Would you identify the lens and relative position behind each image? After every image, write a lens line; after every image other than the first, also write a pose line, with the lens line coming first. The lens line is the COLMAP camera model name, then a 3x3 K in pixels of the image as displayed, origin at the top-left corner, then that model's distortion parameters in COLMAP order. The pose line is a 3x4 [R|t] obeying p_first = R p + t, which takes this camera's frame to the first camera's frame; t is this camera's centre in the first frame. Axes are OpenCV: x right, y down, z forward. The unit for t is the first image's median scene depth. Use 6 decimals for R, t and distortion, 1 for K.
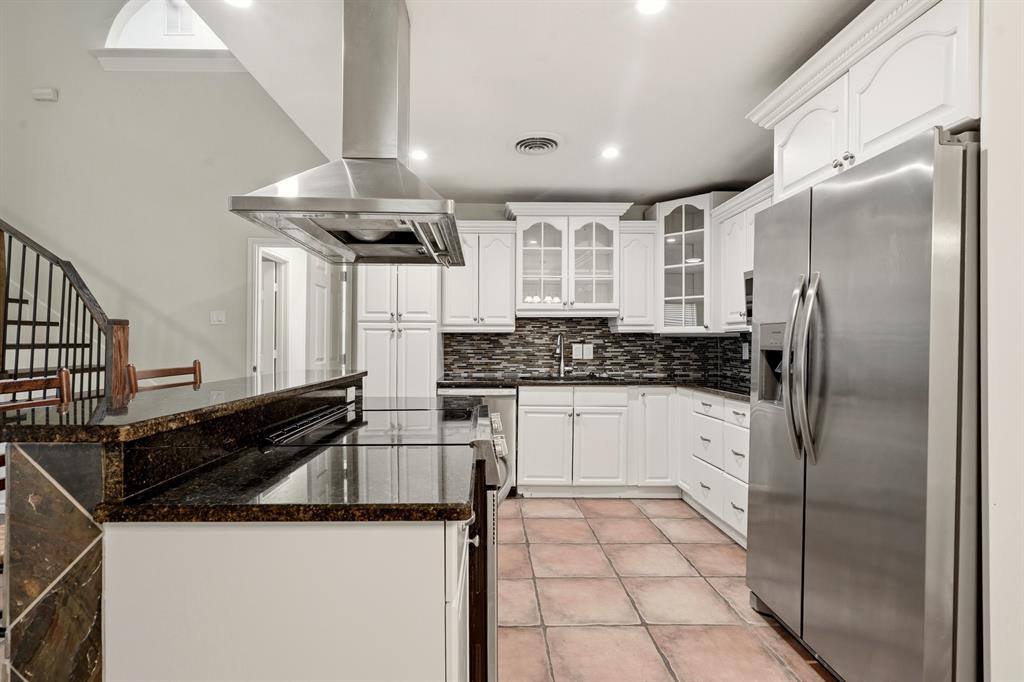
lens RADIAL K [[512.1, 0, 492.0], [0, 512.1, 341.9], [0, 0, 1]] dist [-0.006778, 0.002987]
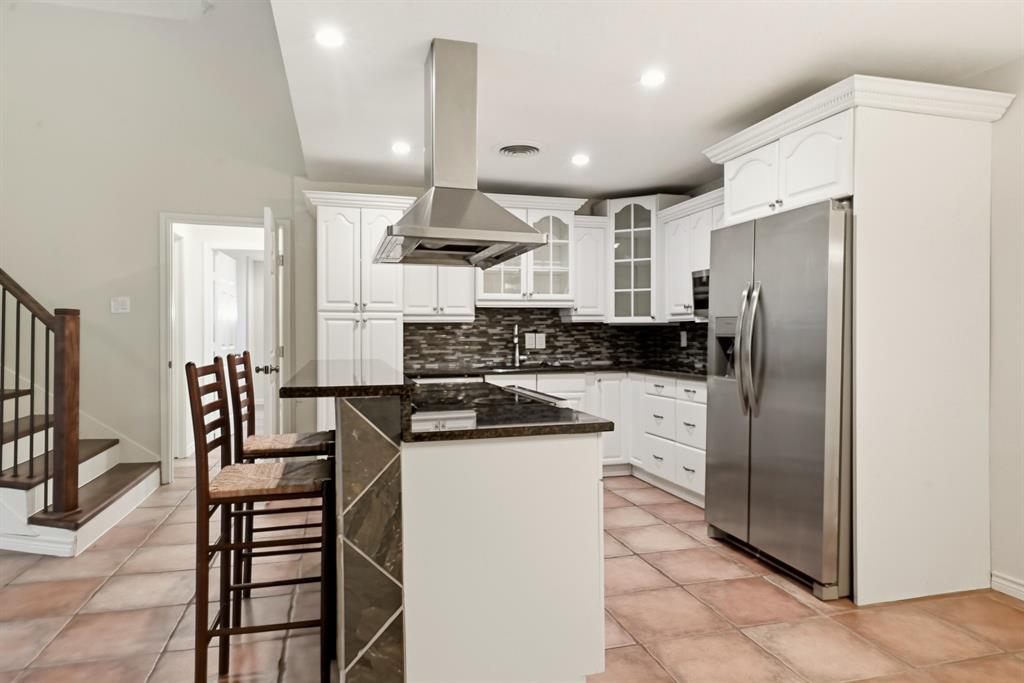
lens RADIAL K [[639.5, 0, 519.2], [0, 639.5, 341.4], [0, 0, 1]] dist [0.013834, -0.004969]
pose [[0.964732, -0.009522, 0.263061, -0.239463], [0.005260, 0.999843, 0.016902, -0.002199], [-0.263180, -0.014922, 0.964631, -0.273055]]
